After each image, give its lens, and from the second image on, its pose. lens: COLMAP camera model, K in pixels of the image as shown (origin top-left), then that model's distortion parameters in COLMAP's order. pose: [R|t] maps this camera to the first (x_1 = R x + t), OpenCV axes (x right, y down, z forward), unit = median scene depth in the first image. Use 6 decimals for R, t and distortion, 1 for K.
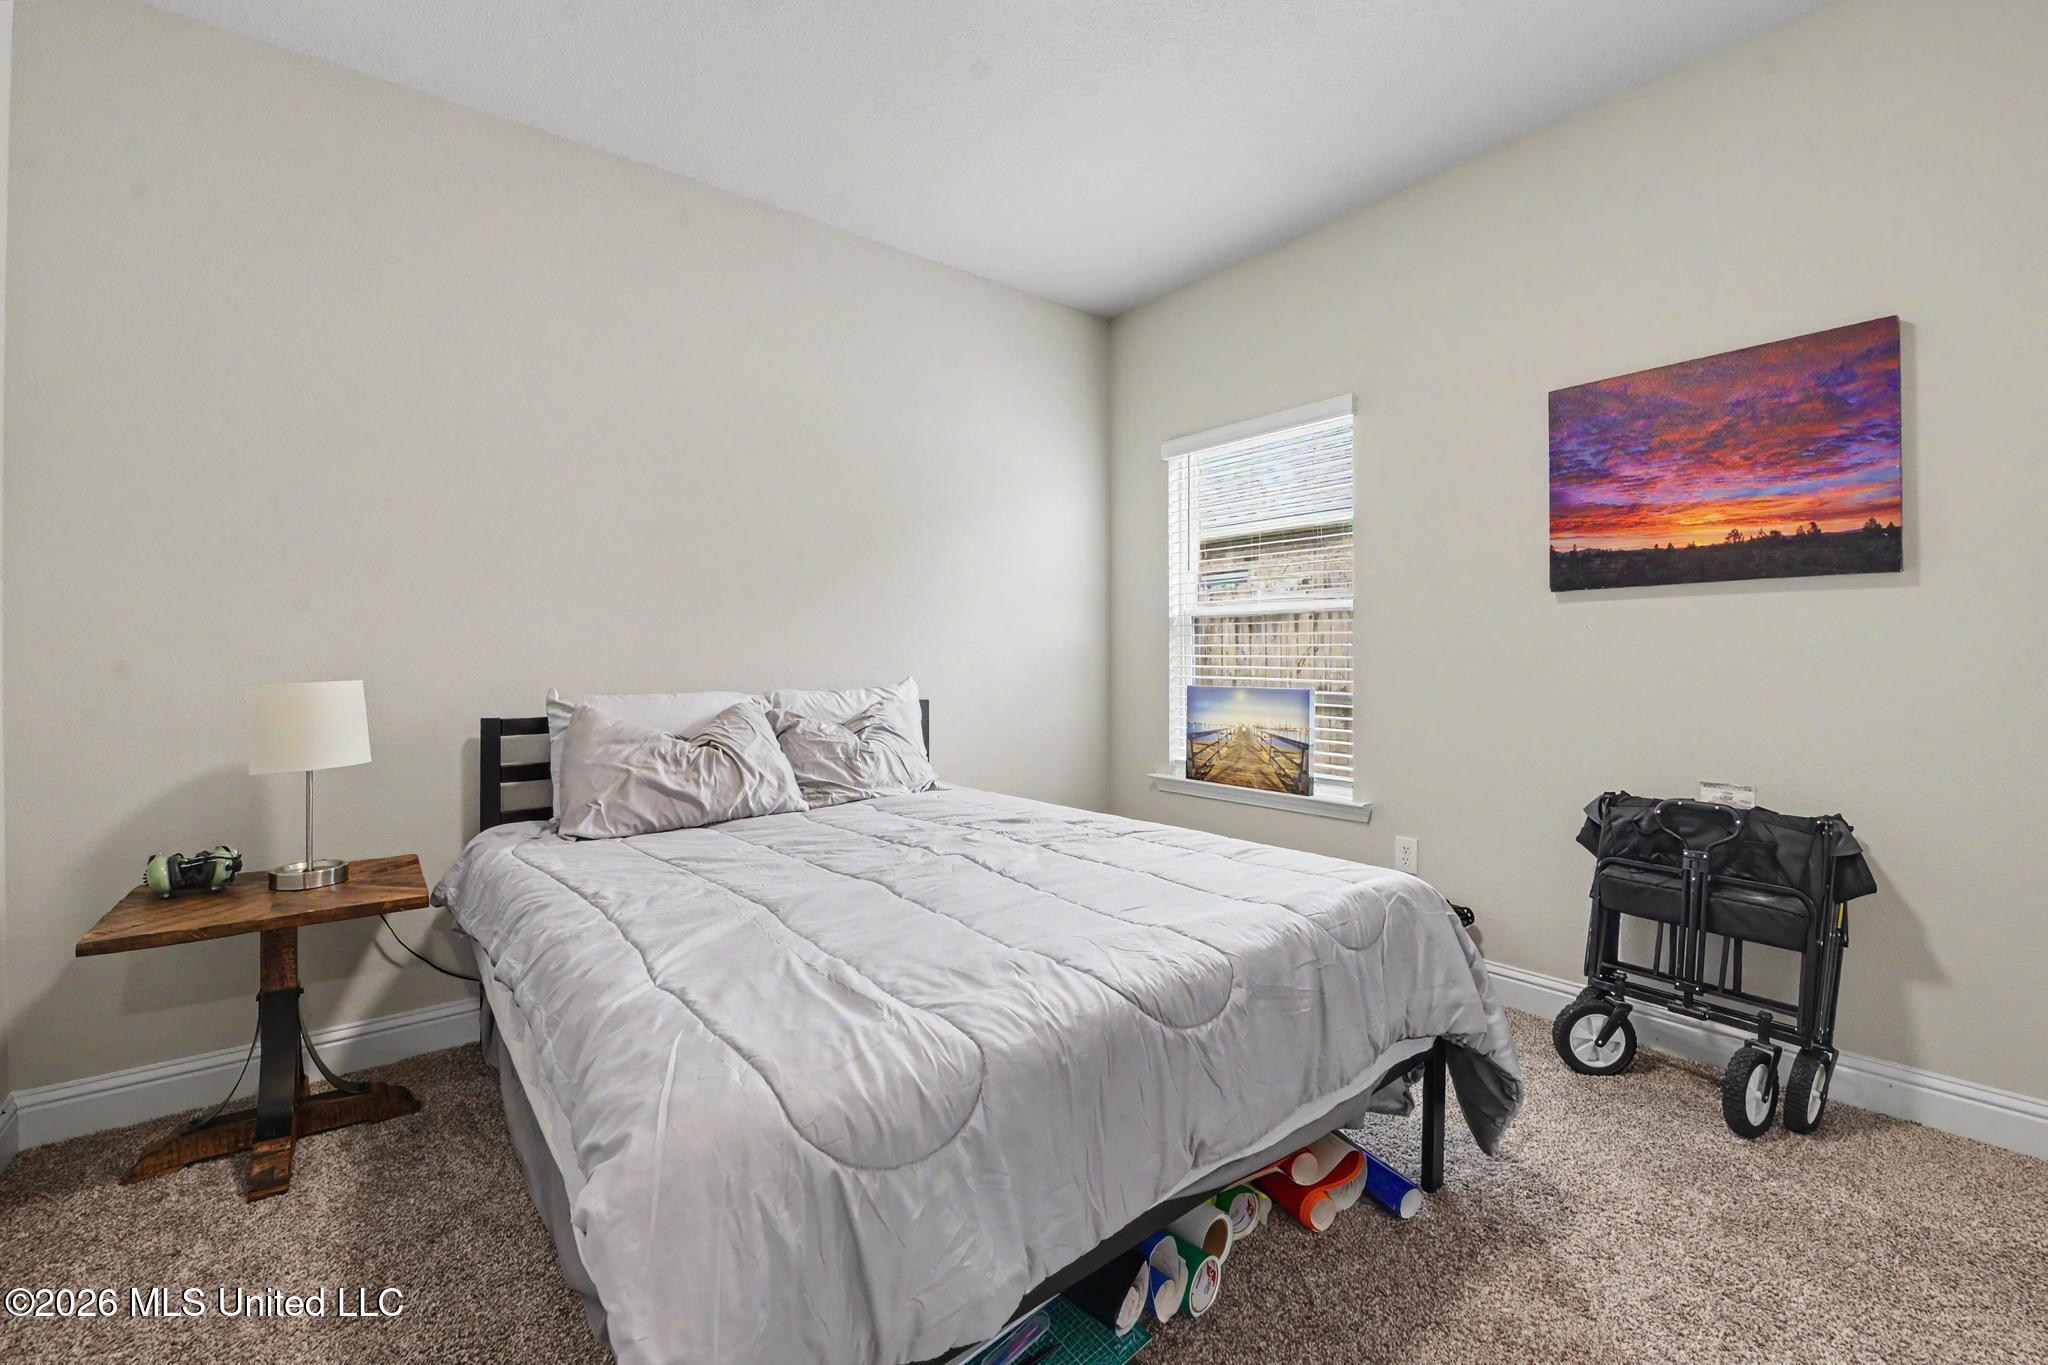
lens RADIAL K [[844.1, 0, 1019.3], [0, 844.1, 669.8], [0, 0, 1]] dist [-0.016099, -0.000467]
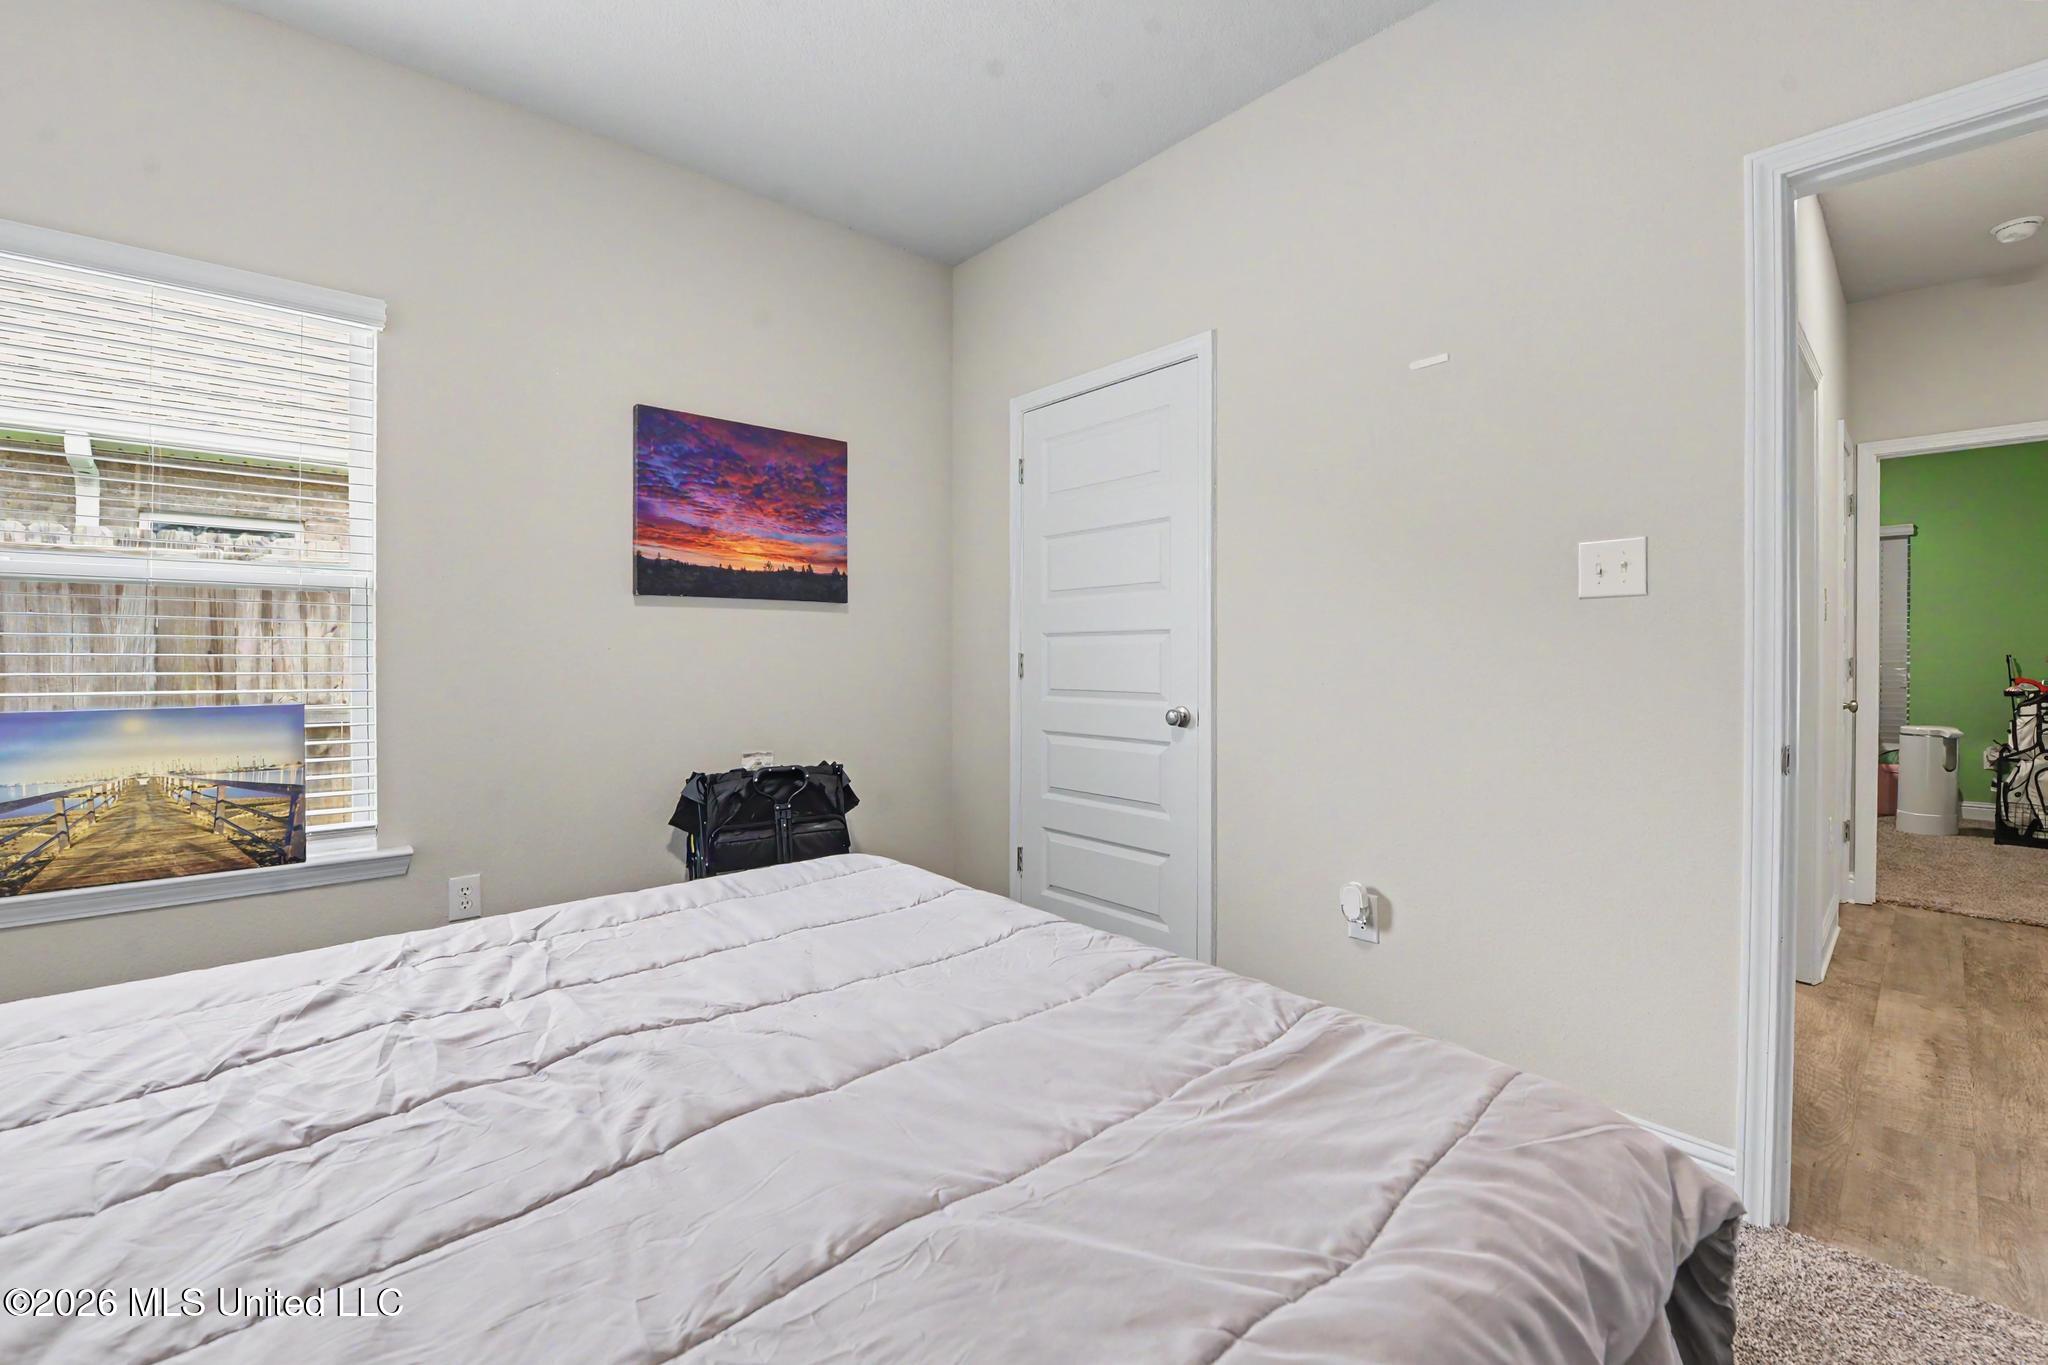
lens RADIAL K [[844.1, 0, 1018.5], [0, 844.1, 671.2], [0, 0, 1]] dist [-0.016099, -0.000467]
pose [[-0.051710, -0.014570, 0.998556, -0.483855], [0.015462, 0.999762, 0.015388, -0.006385], [-0.998542, 0.016235, -0.051472, 0.630374]]
